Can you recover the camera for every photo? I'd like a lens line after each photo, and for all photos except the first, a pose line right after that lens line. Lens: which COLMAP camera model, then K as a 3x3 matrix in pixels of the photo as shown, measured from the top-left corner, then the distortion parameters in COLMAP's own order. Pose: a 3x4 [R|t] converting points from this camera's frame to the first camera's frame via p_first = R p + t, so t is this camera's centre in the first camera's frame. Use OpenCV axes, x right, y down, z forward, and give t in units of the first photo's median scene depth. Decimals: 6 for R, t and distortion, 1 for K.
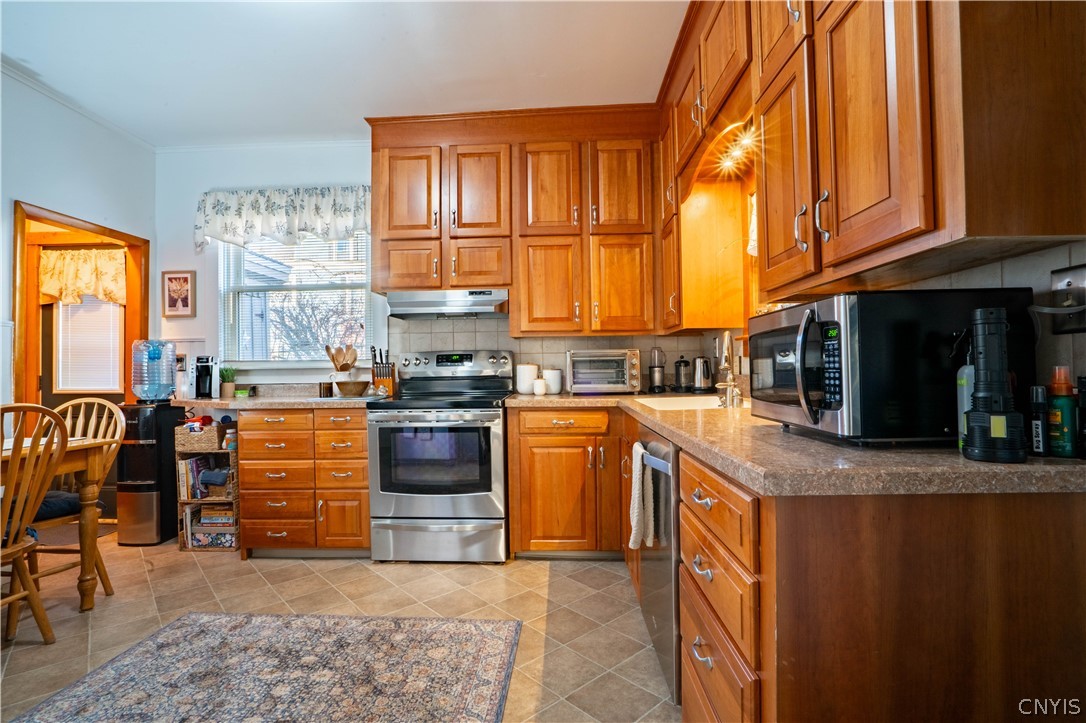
lens RADIAL K [[520.2, 0, 543.0], [0, 520.2, 361.5], [0, 0, 1]] dist [-0.058262, 0.020522]
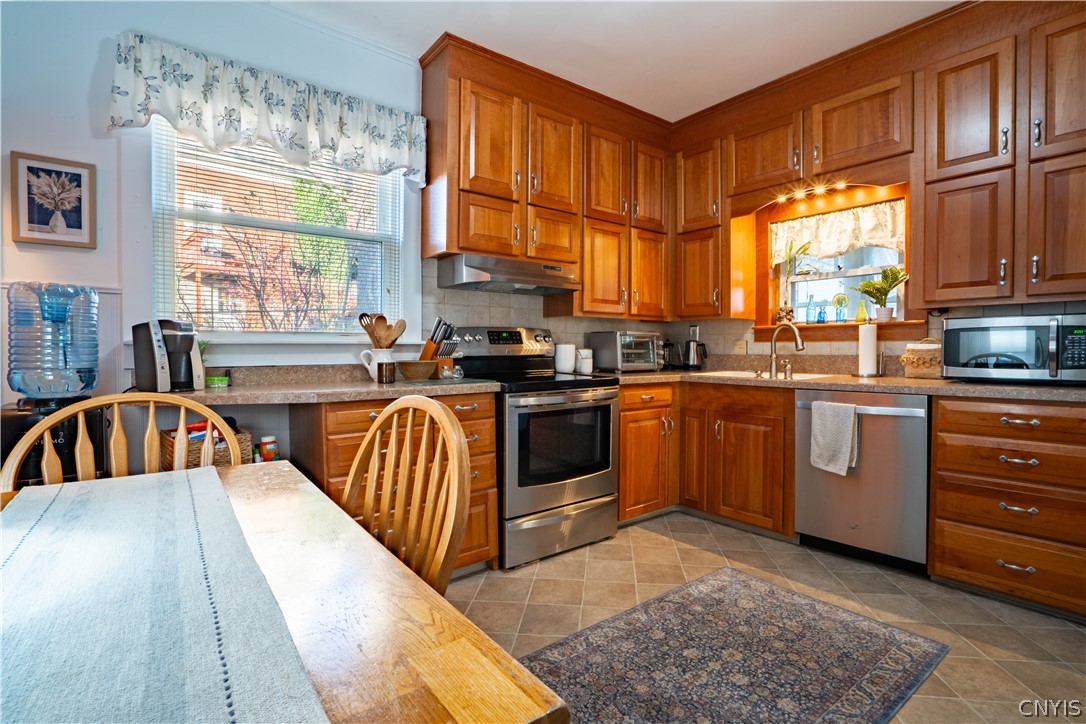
lens RADIAL K [[526.7, 0, 530.1], [0, 526.7, 360.9], [0, 0, 1]] dist [-0.052180, 0.020855]
pose [[0.756954, -0.002607, 0.653463, -0.799326], [-0.016416, 0.999601, 0.023003, 0.017561], [-0.653262, -0.028140, 0.756609, 0.294558]]
